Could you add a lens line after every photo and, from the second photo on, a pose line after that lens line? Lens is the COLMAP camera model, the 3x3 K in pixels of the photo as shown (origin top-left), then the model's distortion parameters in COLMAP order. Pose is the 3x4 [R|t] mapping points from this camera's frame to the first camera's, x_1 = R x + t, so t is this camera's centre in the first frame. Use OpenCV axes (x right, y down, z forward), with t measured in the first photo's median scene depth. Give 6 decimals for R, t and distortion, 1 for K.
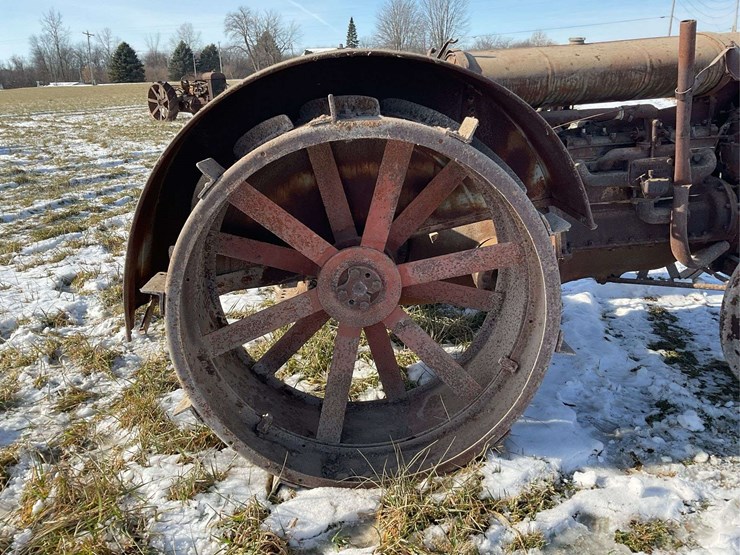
lens RADIAL K [[555.2, 0, 368.1], [0, 555.2, 270.8], [0, 0, 1]] dist [0.044220, -0.077709]
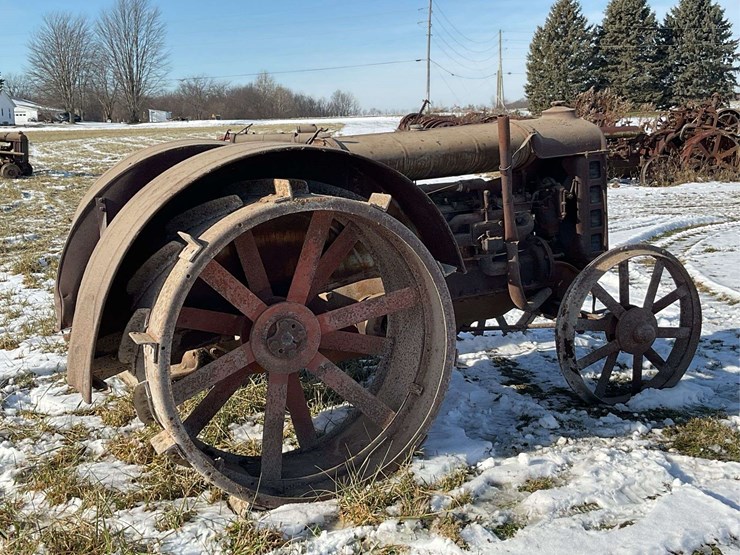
lens RADIAL K [[614.0, 0, 367.3], [0, 614.0, 276.7], [0, 0, 1]] dist [0.036729, -0.070880]
pose [[0.953499, -0.066348, 0.294003, -0.208246], [0.104145, 0.987912, -0.114817, 0.064281], [-0.282831, 0.140097, 0.948883, -0.261309]]
